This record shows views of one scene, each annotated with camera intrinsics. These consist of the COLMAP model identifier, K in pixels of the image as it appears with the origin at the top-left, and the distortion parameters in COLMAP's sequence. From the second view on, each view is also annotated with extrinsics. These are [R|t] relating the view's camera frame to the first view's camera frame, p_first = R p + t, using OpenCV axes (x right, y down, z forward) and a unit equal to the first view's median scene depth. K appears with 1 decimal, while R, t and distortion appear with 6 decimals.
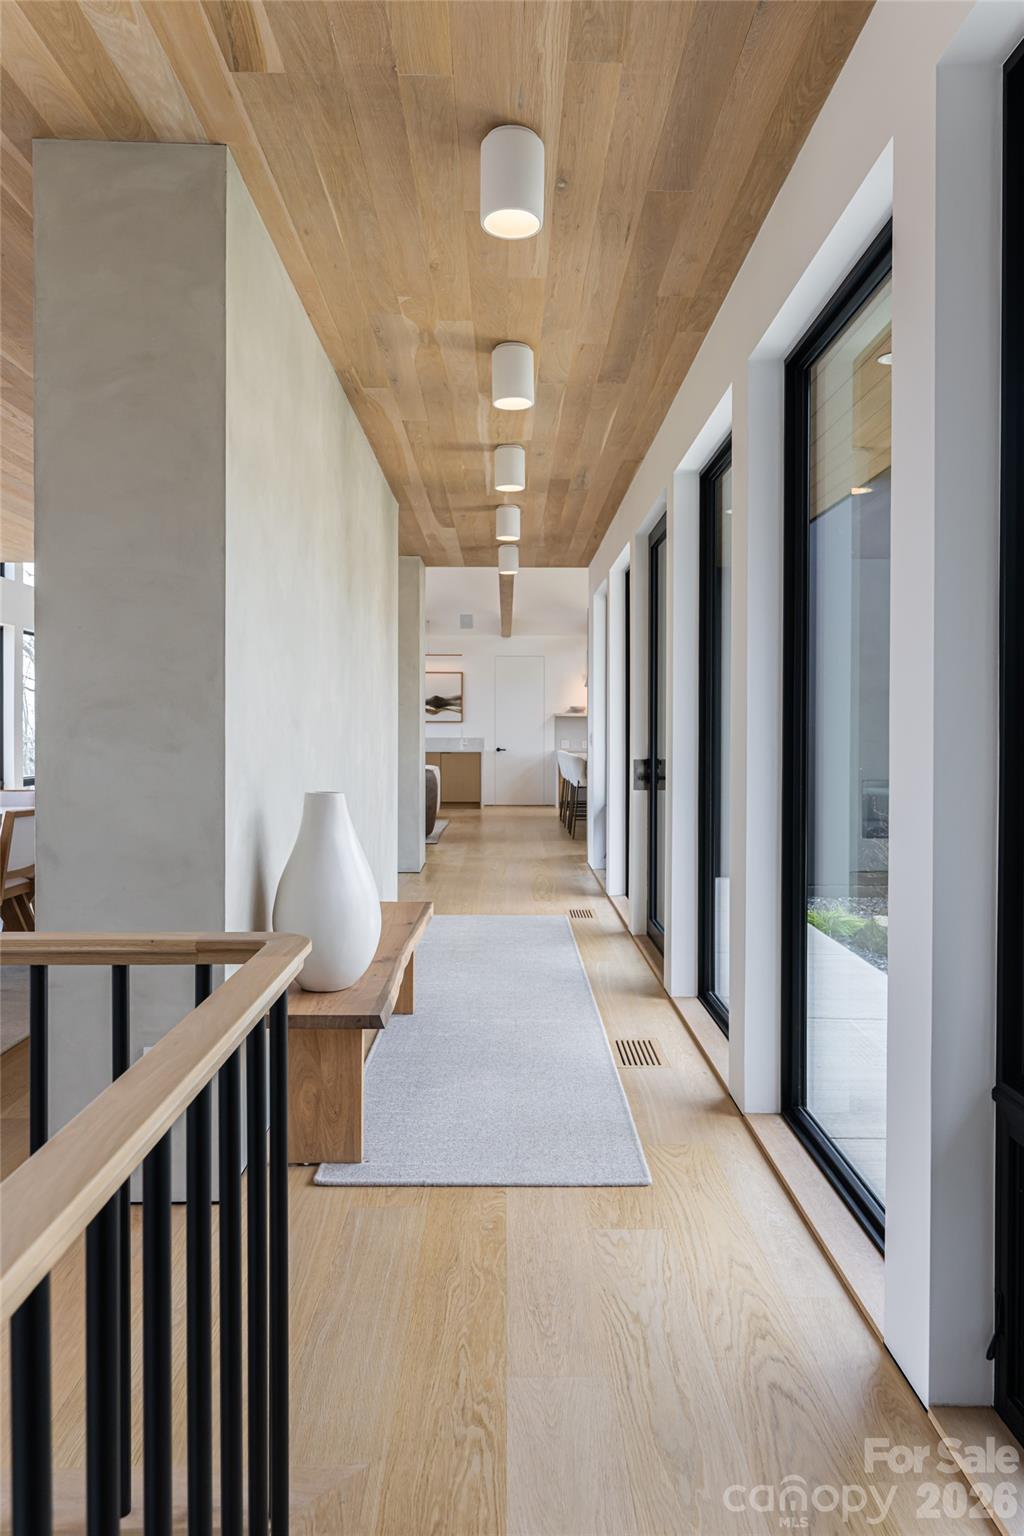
lens RADIAL K [[1020.7, 0, 535.7], [0, 1020.7, 744.0], [0, 0, 1]] dist [0.004109, 0.001553]
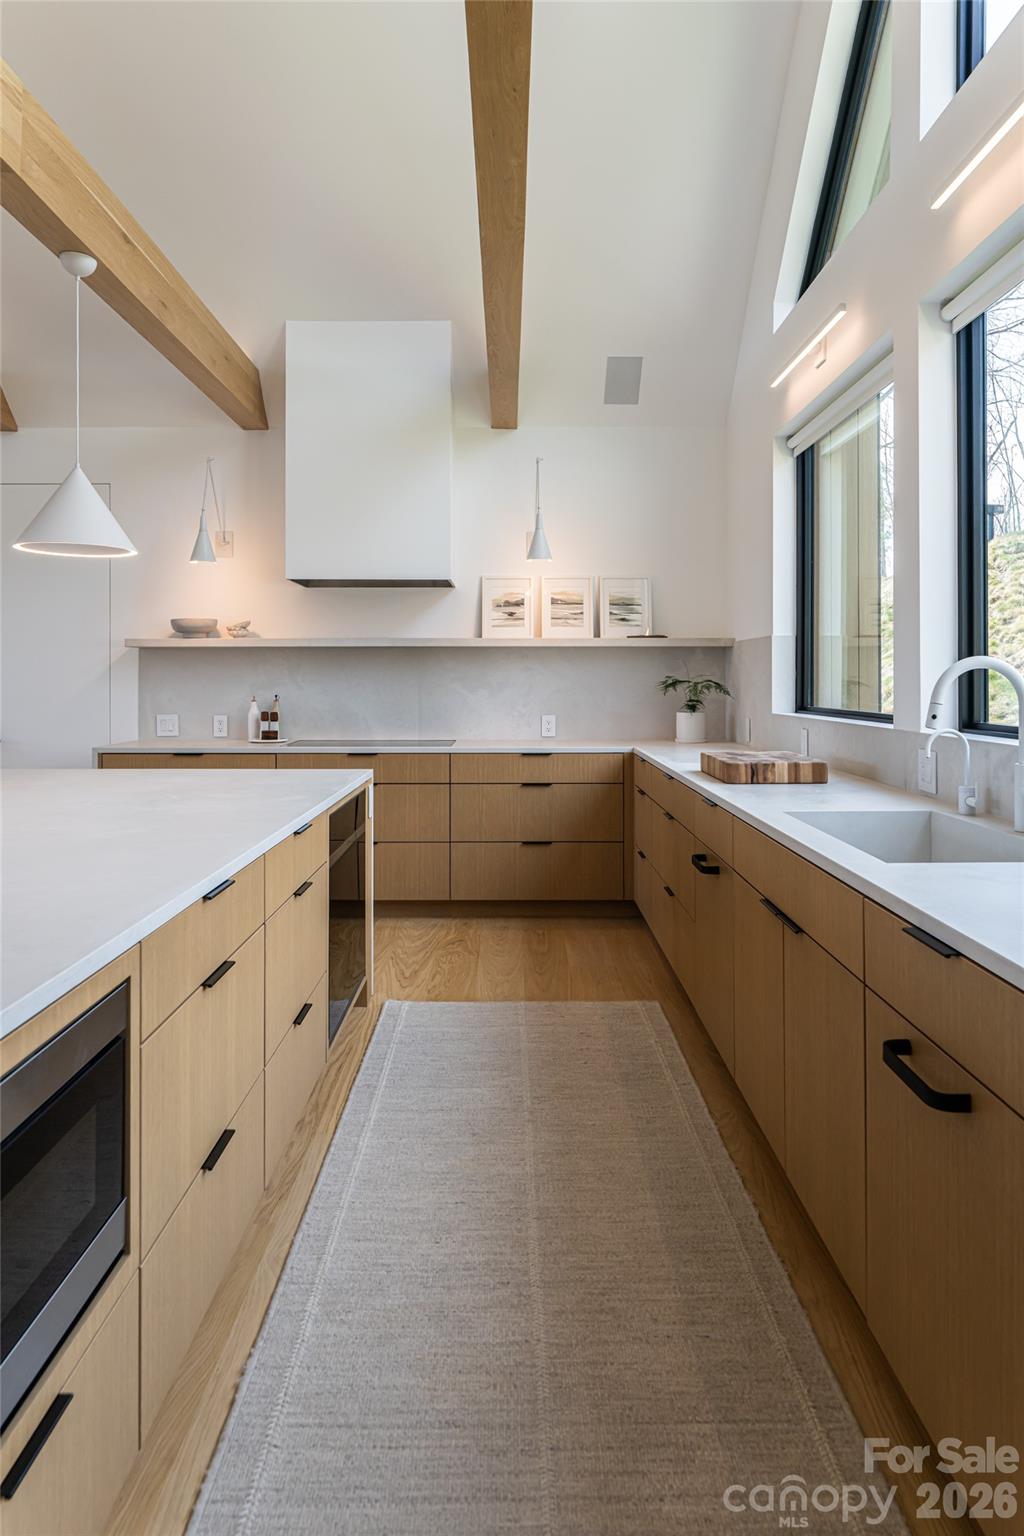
lens RADIAL K [[947.9, 0, 522.1], [0, 947.9, 753.2], [0, 0, 1]] dist [0.005425, -0.004565]
pose [[0.999806, -0.006608, -0.018535, 0.515726], [0.007724, 0.998120, 0.060798, -0.028843], [0.018098, -0.060930, 0.997978, 2.090515]]
